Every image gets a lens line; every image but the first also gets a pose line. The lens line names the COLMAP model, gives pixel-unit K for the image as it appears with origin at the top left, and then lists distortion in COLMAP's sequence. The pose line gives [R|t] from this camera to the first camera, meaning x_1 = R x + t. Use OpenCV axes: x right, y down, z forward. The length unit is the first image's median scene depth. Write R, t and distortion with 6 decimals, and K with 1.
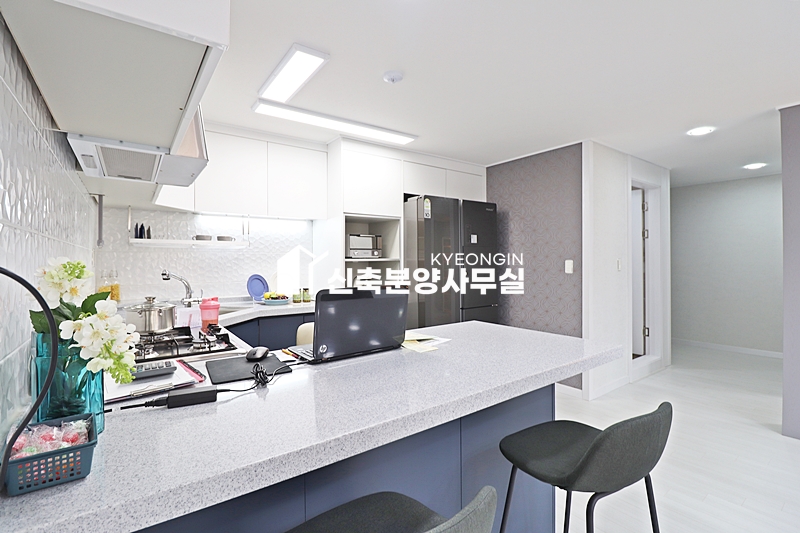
lens RADIAL K [[371.1, 0, 409.8], [0, 371.1, 257.3], [0, 0, 1]] dist [-0.011846, -0.004848]
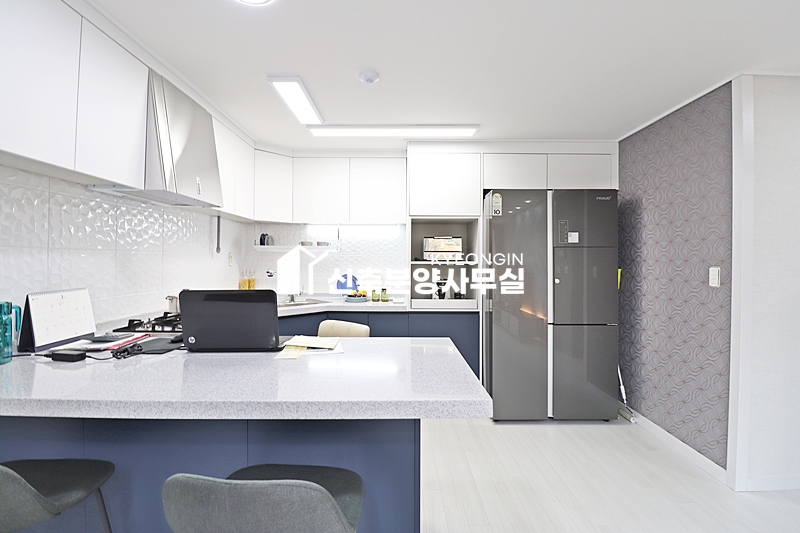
lens RADIAL K [[371.1, 0, 412.9], [0, 371.1, 258.9], [0, 0, 1]] dist [-0.011846, -0.004848]
pose [[0.805357, 0.006274, -0.592757, 0.363832], [-0.002926, 0.999974, 0.006608, -0.008202], [0.592783, -0.003587, 0.805354, 0.163265]]
